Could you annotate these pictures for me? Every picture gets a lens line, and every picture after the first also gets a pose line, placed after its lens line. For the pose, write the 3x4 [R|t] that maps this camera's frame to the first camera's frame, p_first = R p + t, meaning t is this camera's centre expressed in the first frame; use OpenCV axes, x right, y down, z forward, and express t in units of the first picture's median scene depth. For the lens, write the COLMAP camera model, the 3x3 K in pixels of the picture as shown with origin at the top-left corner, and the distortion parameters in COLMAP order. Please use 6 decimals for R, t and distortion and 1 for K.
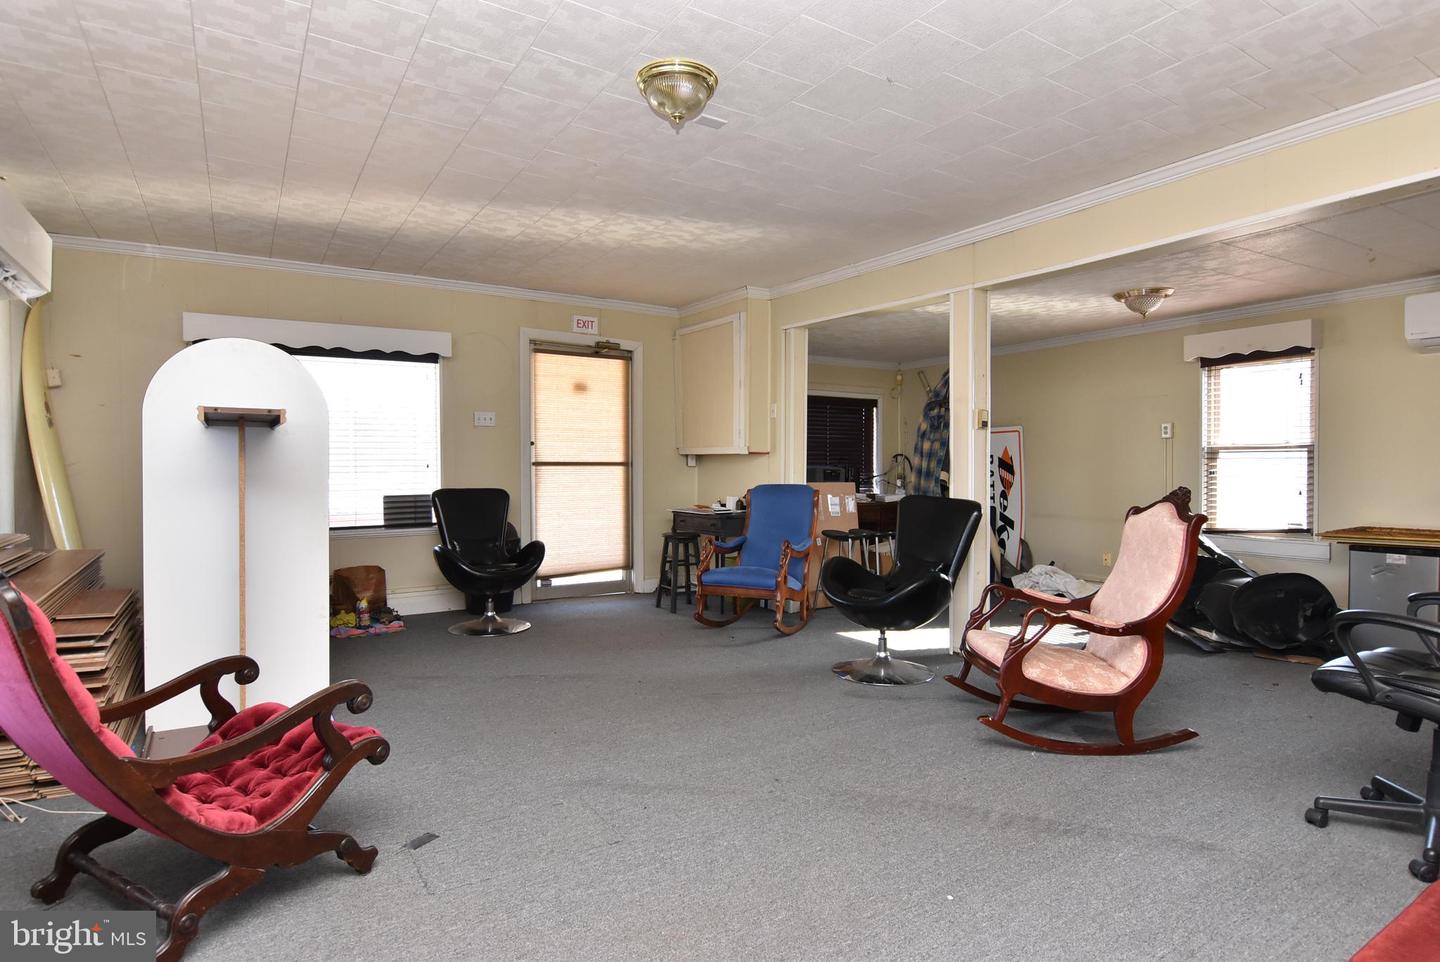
lens RADIAL K [[765.1, 0, 724.1], [0, 765.1, 480.6], [0, 0, 1]] dist [0.005318, -0.019670]
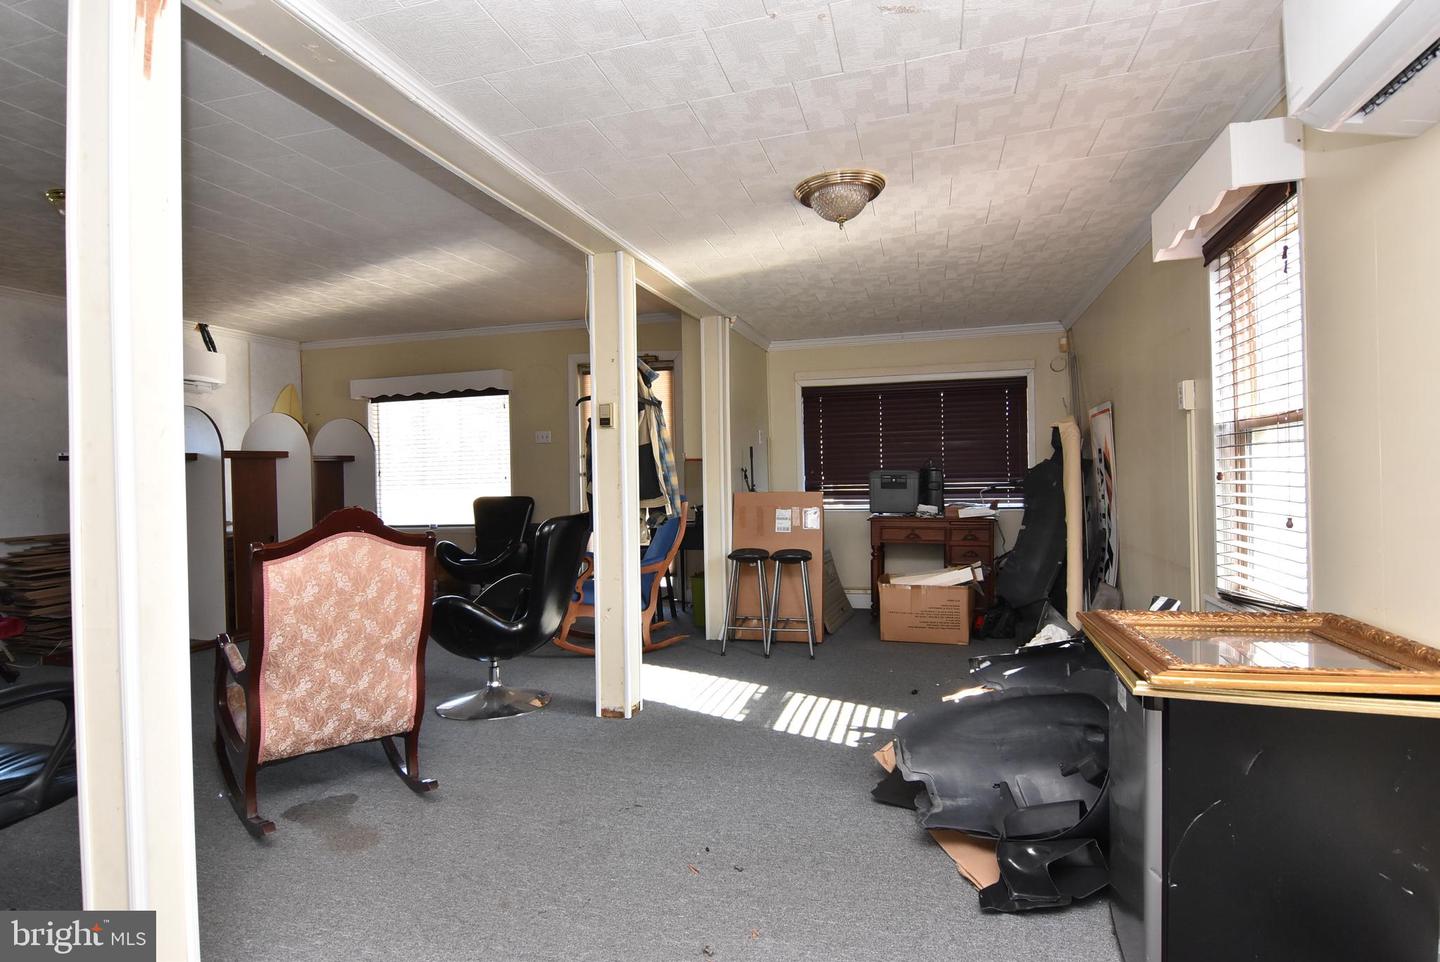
lens RADIAL K [[765.1, 0, 724.1], [0, 765.1, 480.6], [0, 0, 1]] dist [0.005318, -0.019670]
pose [[0.669166, -0.007660, -0.743073, 0.789483], [0.008459, 0.999961, -0.002691, -0.008155], [0.743064, -0.004485, 0.669205, 0.437292]]
